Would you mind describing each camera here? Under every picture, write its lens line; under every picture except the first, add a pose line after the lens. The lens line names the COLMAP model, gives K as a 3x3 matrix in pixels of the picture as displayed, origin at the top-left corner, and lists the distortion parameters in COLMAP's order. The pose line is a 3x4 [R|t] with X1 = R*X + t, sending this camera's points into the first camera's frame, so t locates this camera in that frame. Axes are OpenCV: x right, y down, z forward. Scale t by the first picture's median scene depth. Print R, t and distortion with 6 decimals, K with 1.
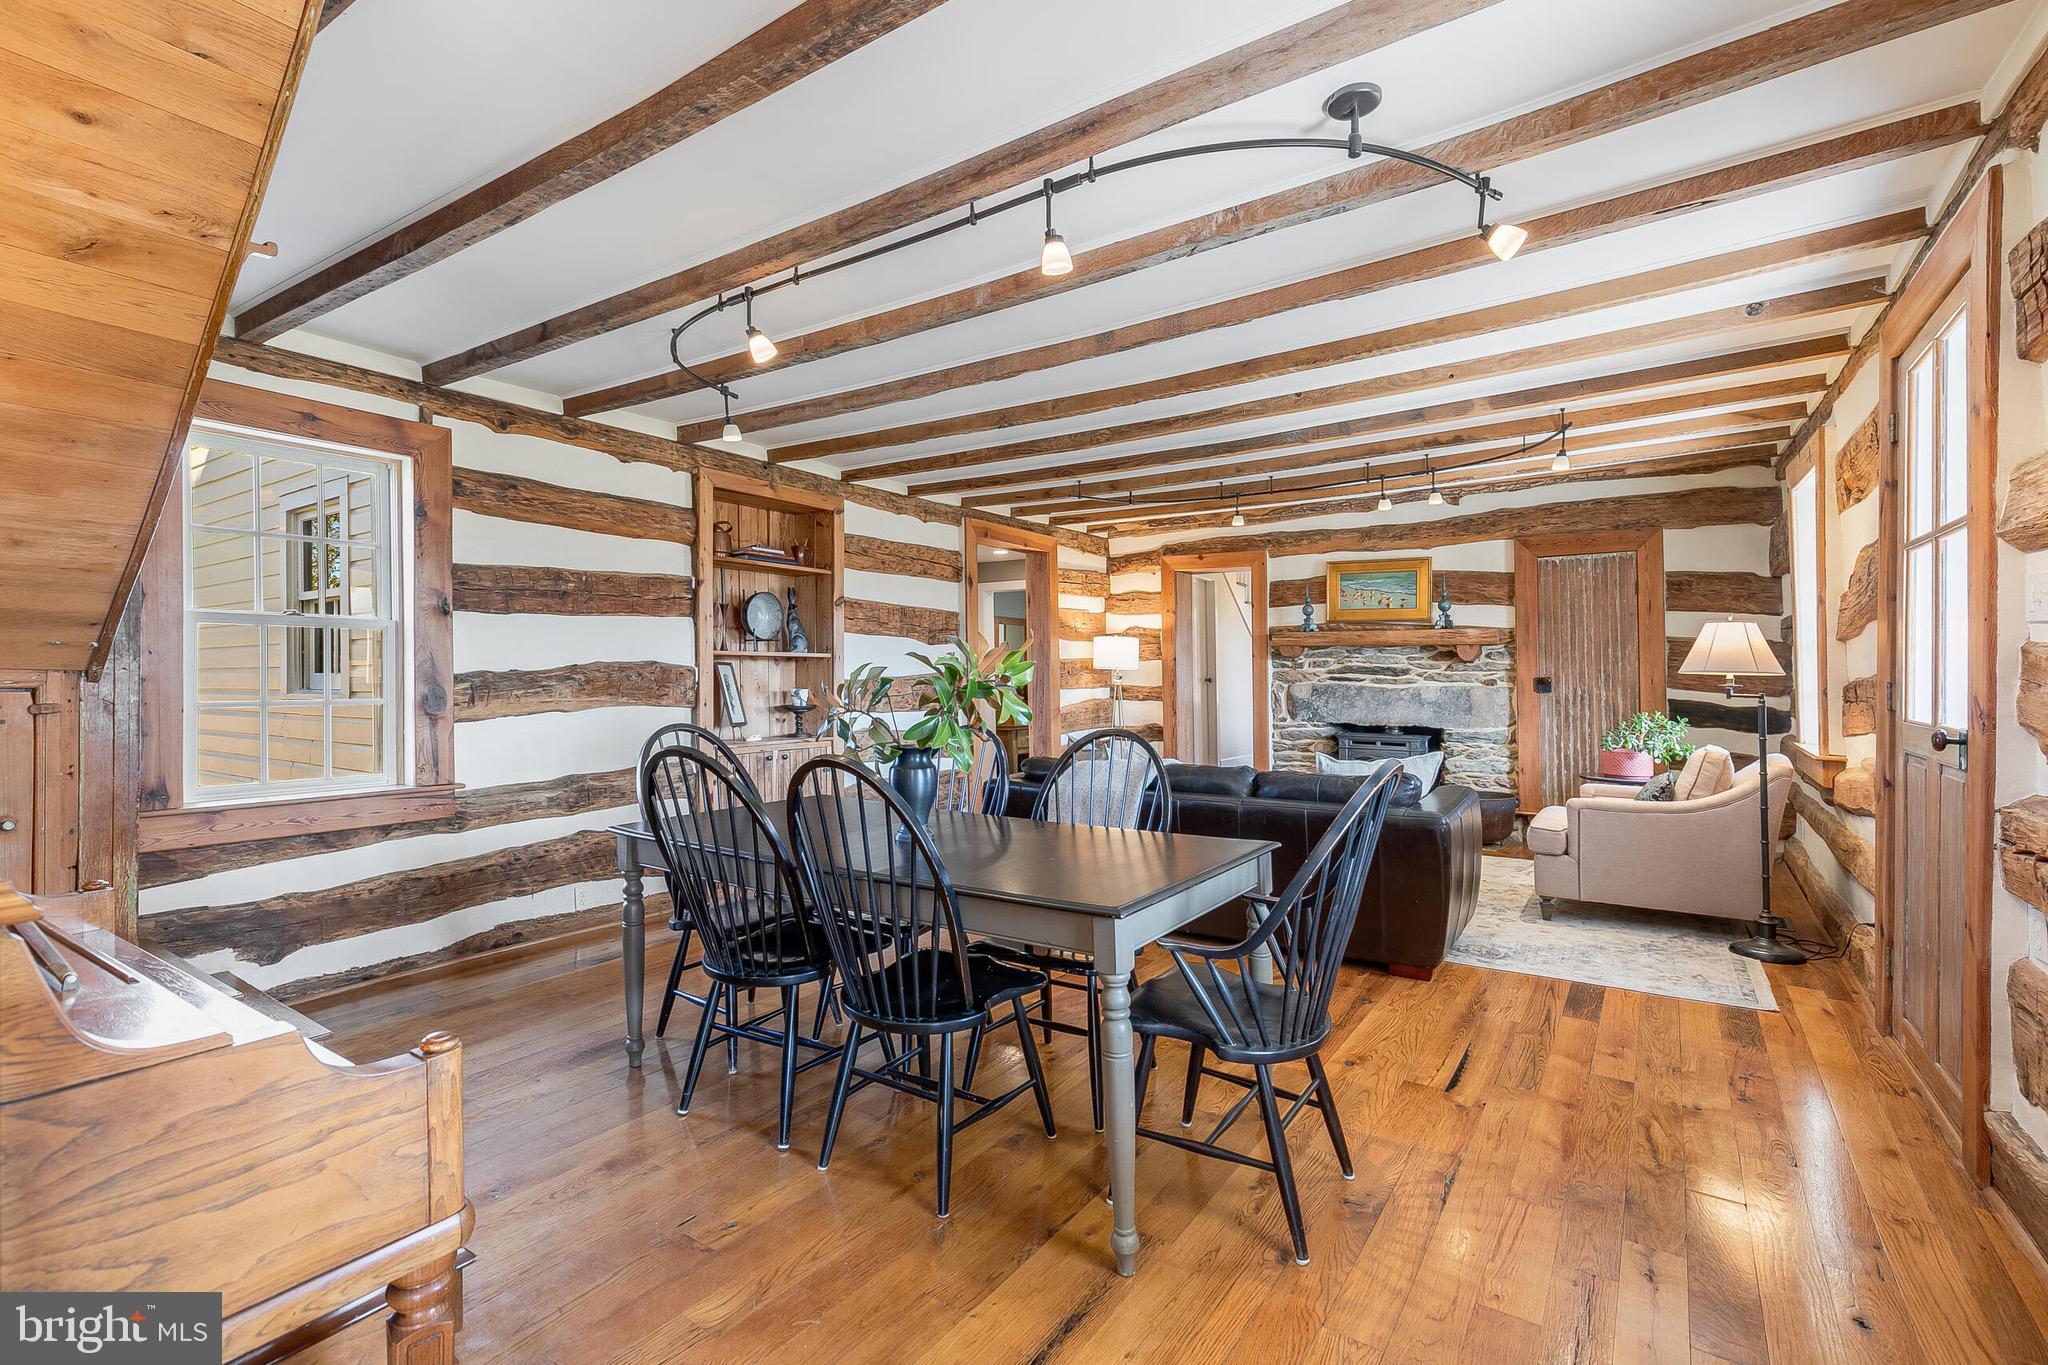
lens RADIAL K [[924.9, 0, 1034.3], [0, 924.9, 673.6], [0, 0, 1]] dist [0.011896, -0.003795]
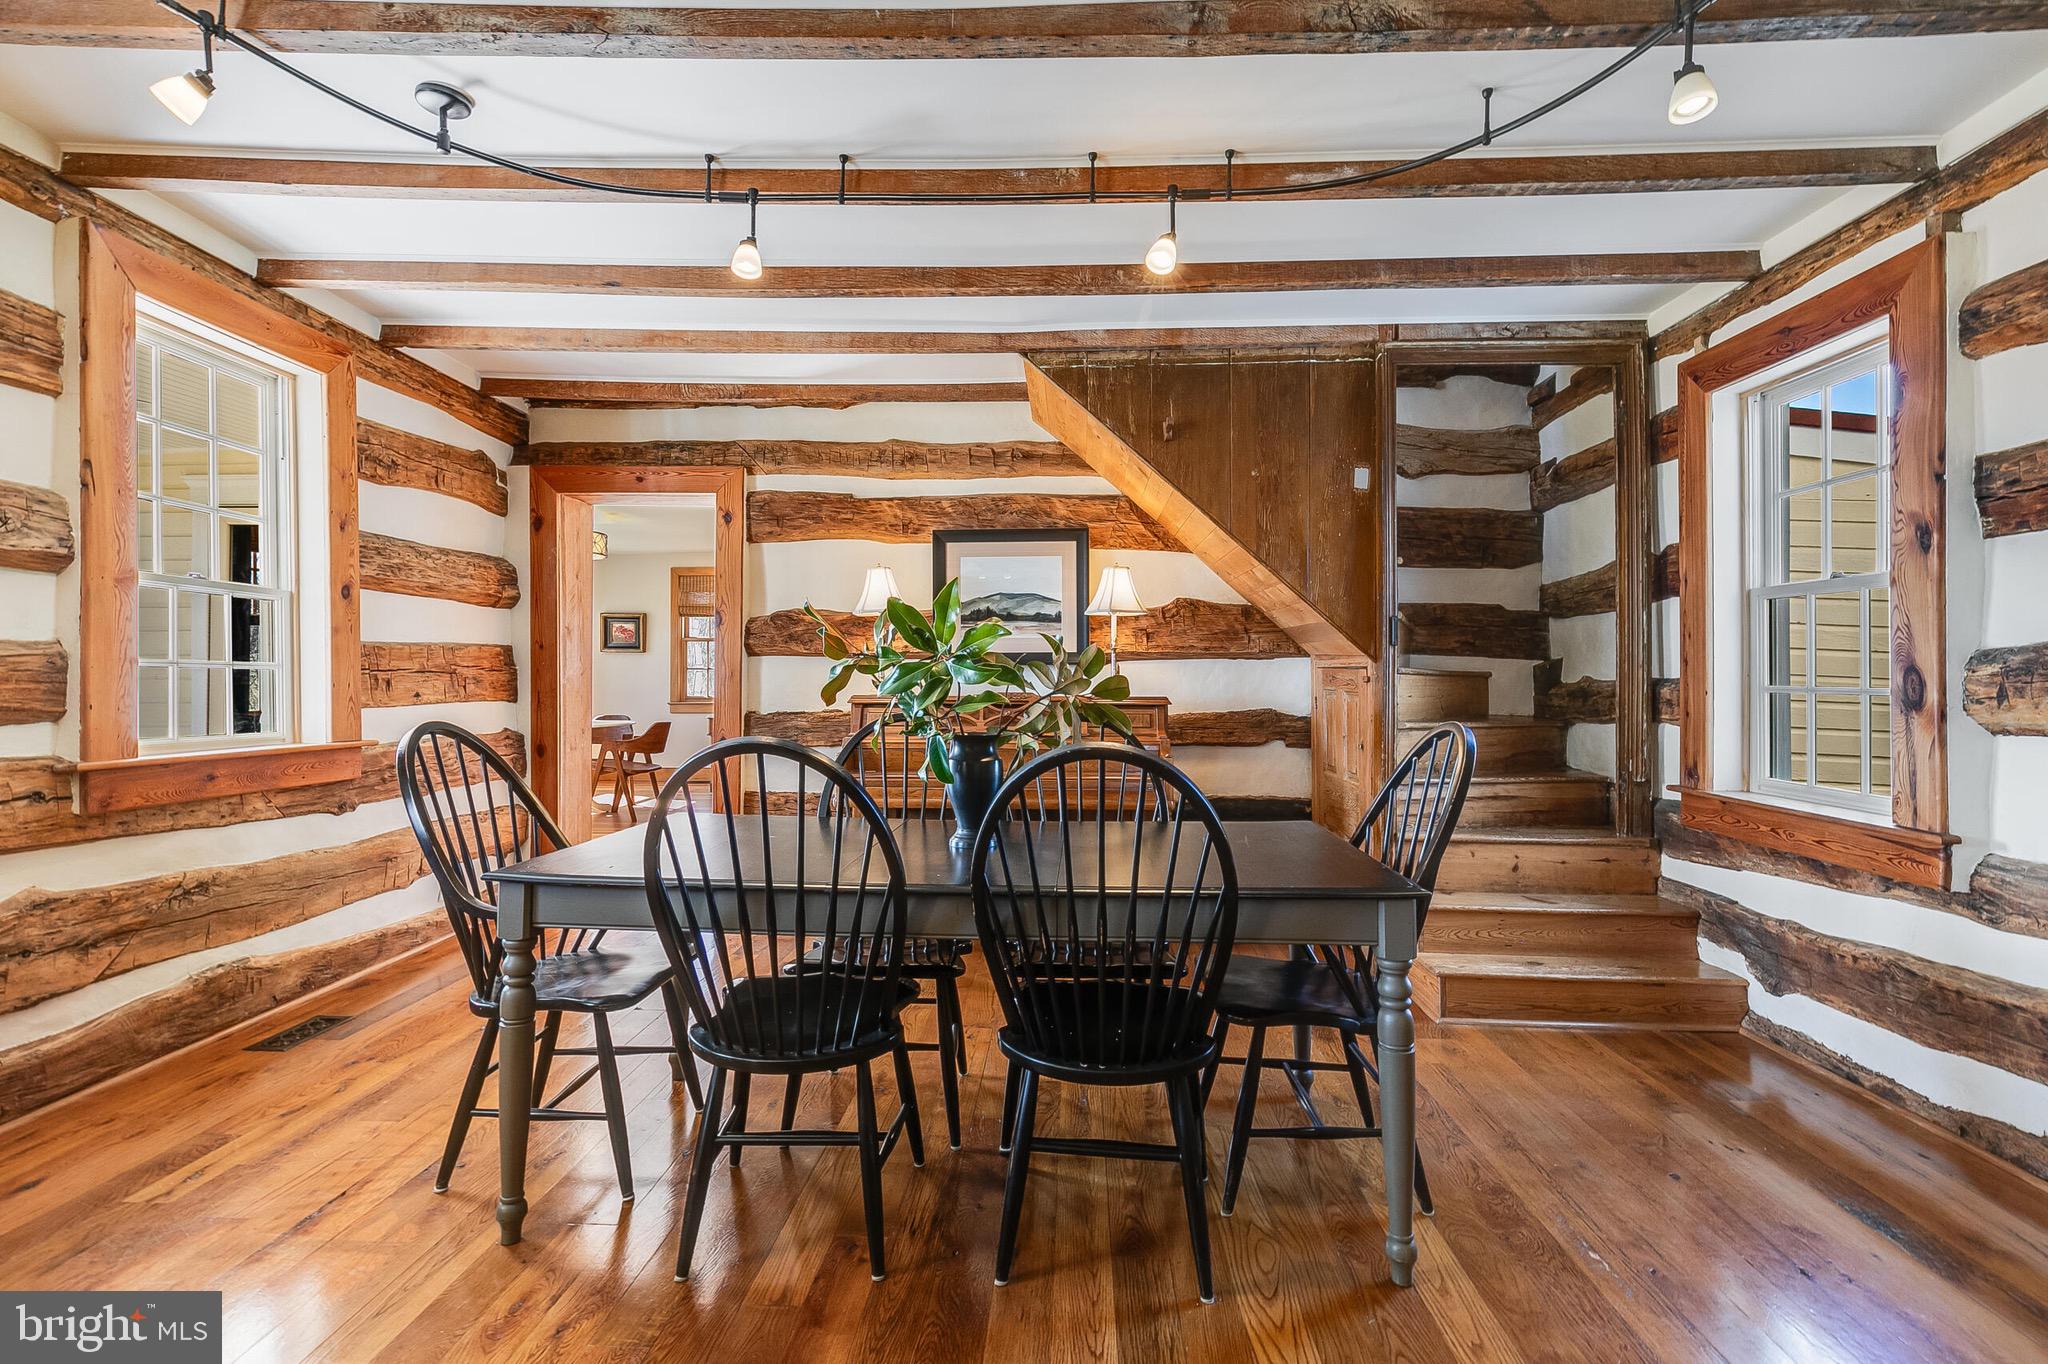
lens RADIAL K [[937.9, 0, 1022.1], [0, 937.9, 669.9], [0, 0, 1]] dist [0.009015, -0.002562]
pose [[-0.858655, -0.005835, -0.512520, 0.101589], [-0.004302, 0.999982, -0.004177, 0.010409], [0.512536, -0.001381, -0.858665, 0.660278]]
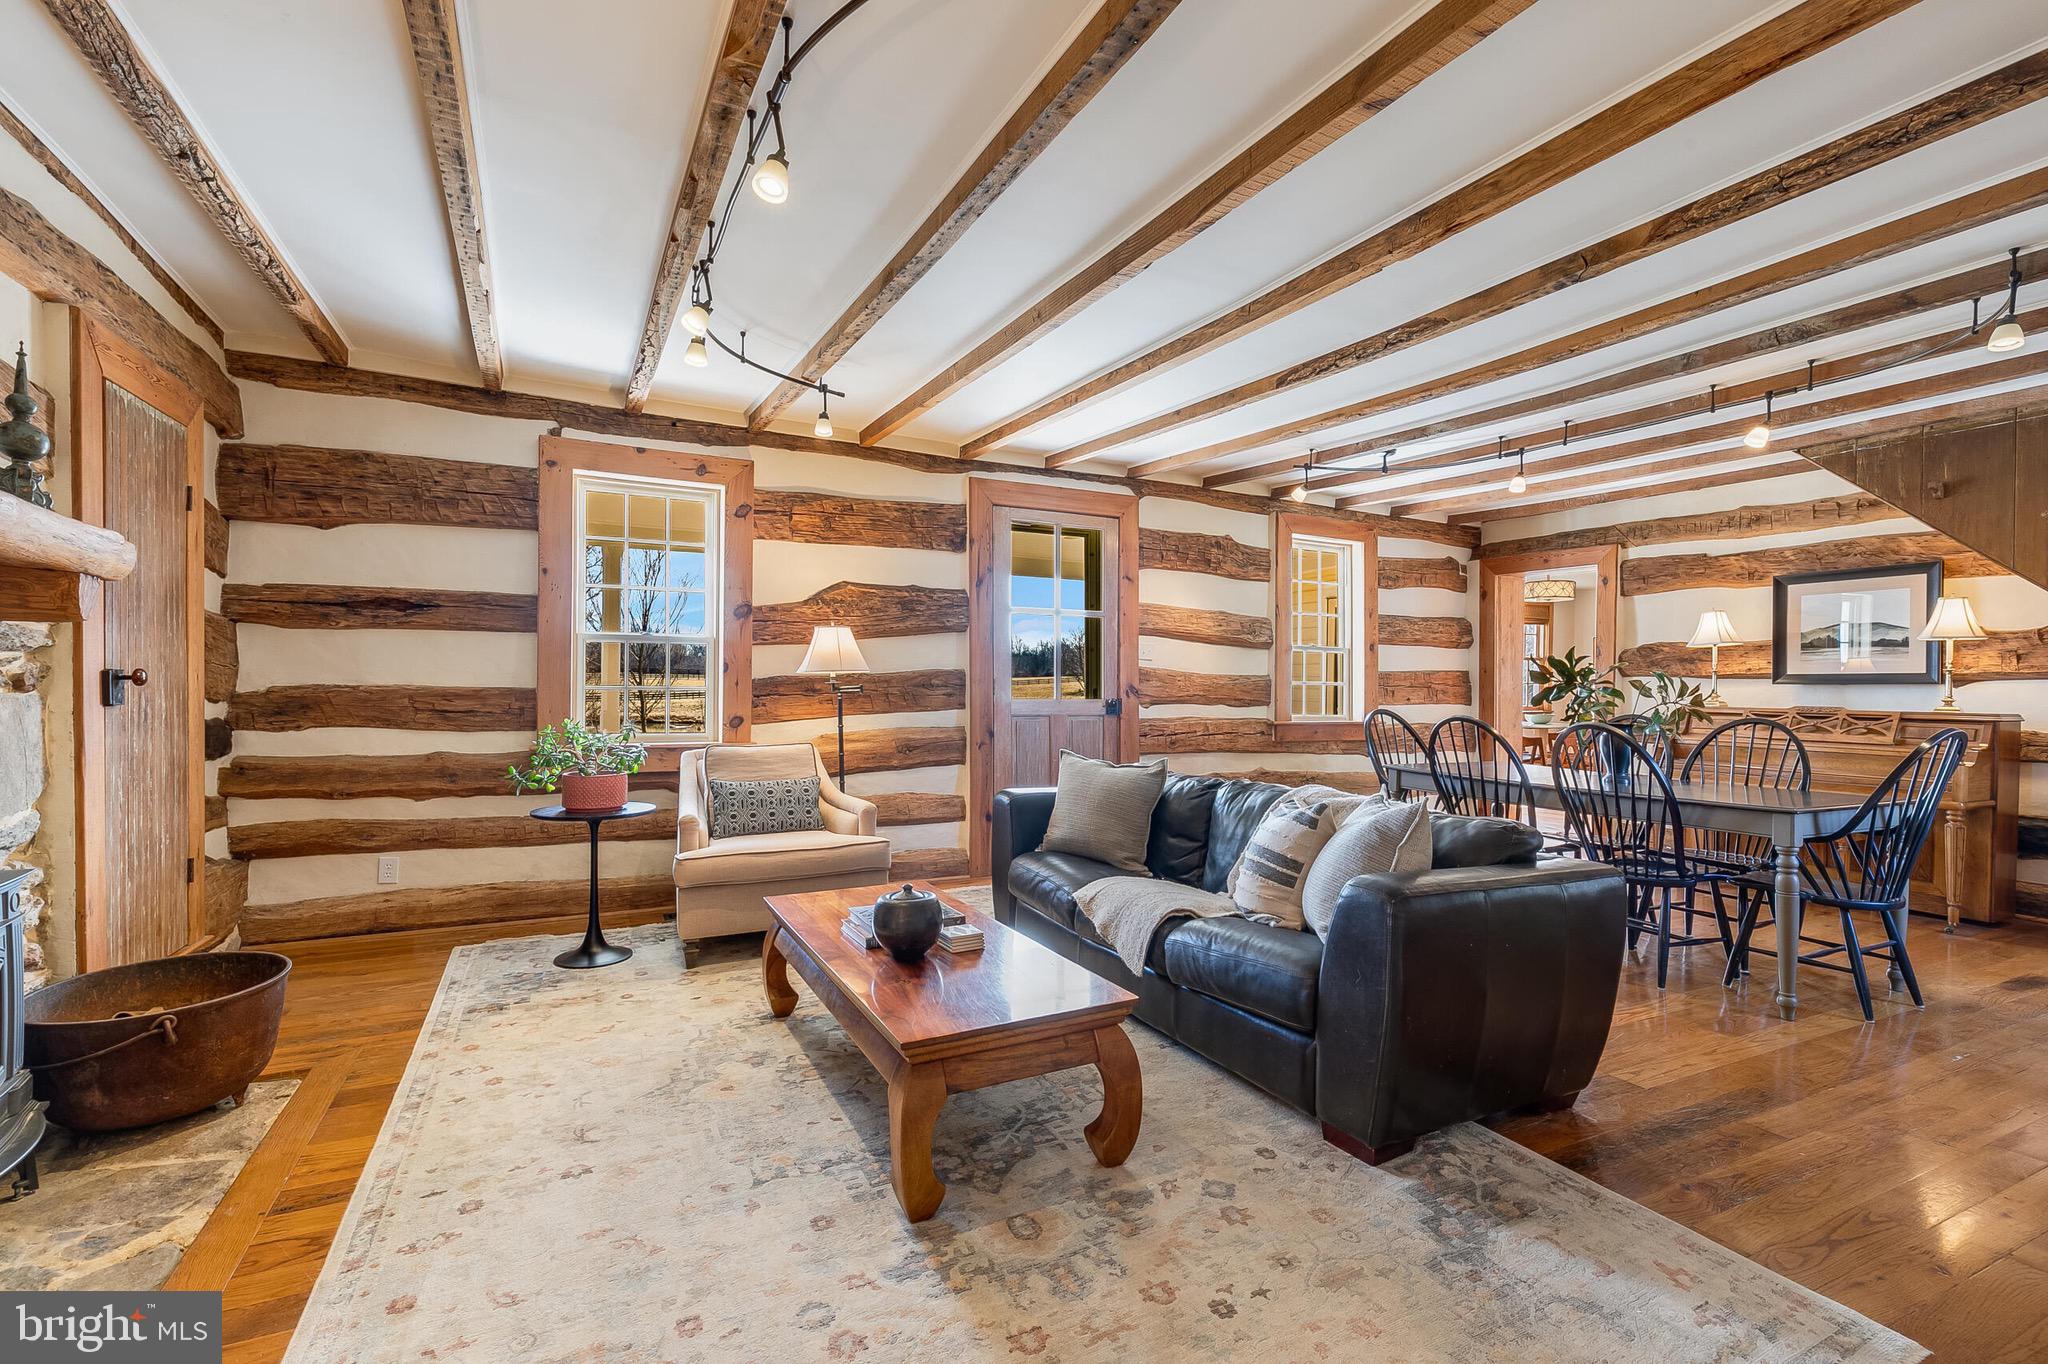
lens RADIAL K [[924.9, 0, 1018.2], [0, 924.9, 691.3], [0, 0, 1]] dist [0.011896, -0.003795]
pose [[-0.865963, -0.012881, 0.499942, -0.014247], [-0.007436, 0.999889, 0.012884, 0.005613], [-0.500053, 0.007440, -0.865963, 1.093842]]
